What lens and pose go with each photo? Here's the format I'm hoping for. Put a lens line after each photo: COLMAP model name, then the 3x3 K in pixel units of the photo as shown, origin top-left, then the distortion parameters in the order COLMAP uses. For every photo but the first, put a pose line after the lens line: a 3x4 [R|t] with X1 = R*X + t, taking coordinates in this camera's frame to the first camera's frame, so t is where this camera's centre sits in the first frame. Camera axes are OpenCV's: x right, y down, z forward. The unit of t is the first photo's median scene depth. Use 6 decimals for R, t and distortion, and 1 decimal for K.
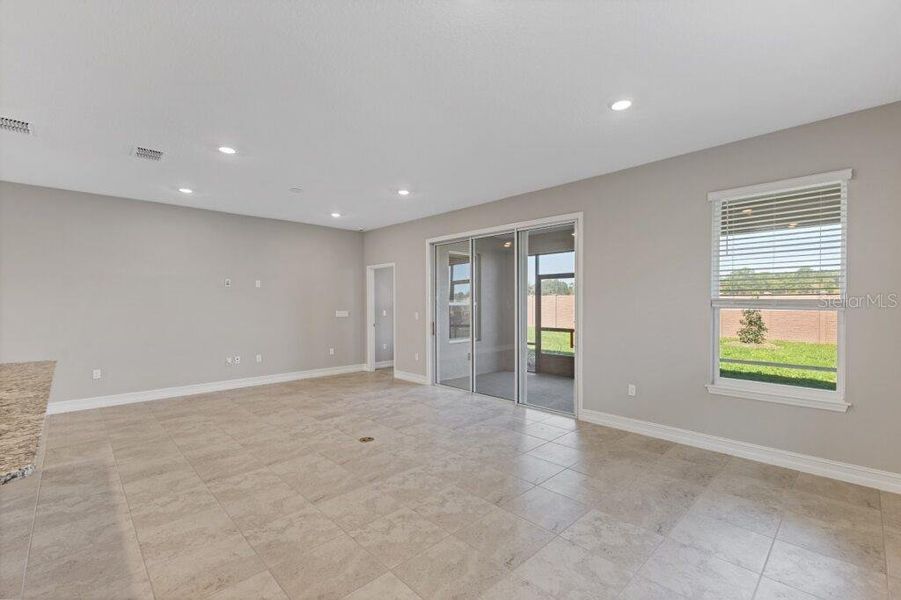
lens RADIAL K [[391.0, 0, 455.5], [0, 391.0, 306.9], [0, 0, 1]] dist [0.001236, 0.000570]
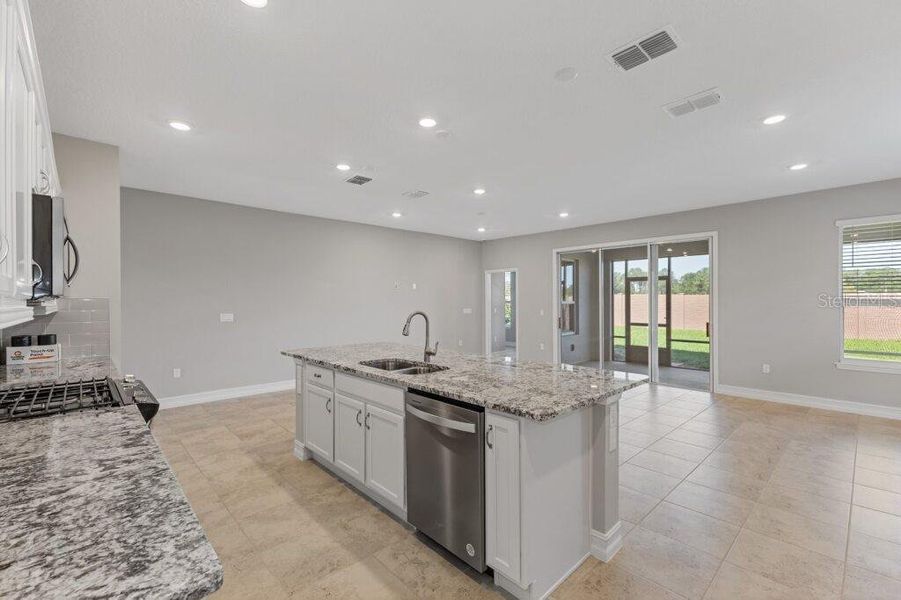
lens RADIAL K [[391.0, 0, 450.1], [0, 391.0, 300.3], [0, 0, 1]] dist [0.001236, 0.000570]
pose [[0.999793, -0.002149, -0.020254, -0.425972], [0.001905, 0.999926, -0.012047, -0.001173], [0.020279, 0.012006, 0.999722, -0.244123]]
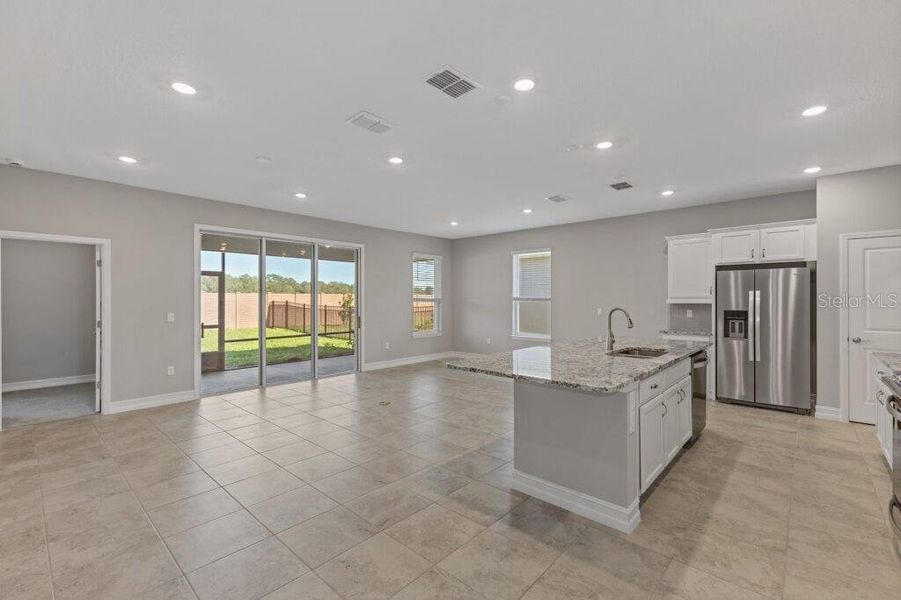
lens RADIAL K [[391.0, 0, 454.4], [0, 391.0, 296.9], [0, 0, 1]] dist [0.001236, 0.000570]
pose [[-0.062225, 0.006892, 0.998038, -1.084298], [0.009987, 0.999930, -0.006283, -0.007702], [-0.998012, 0.009576, -0.062290, 0.583523]]
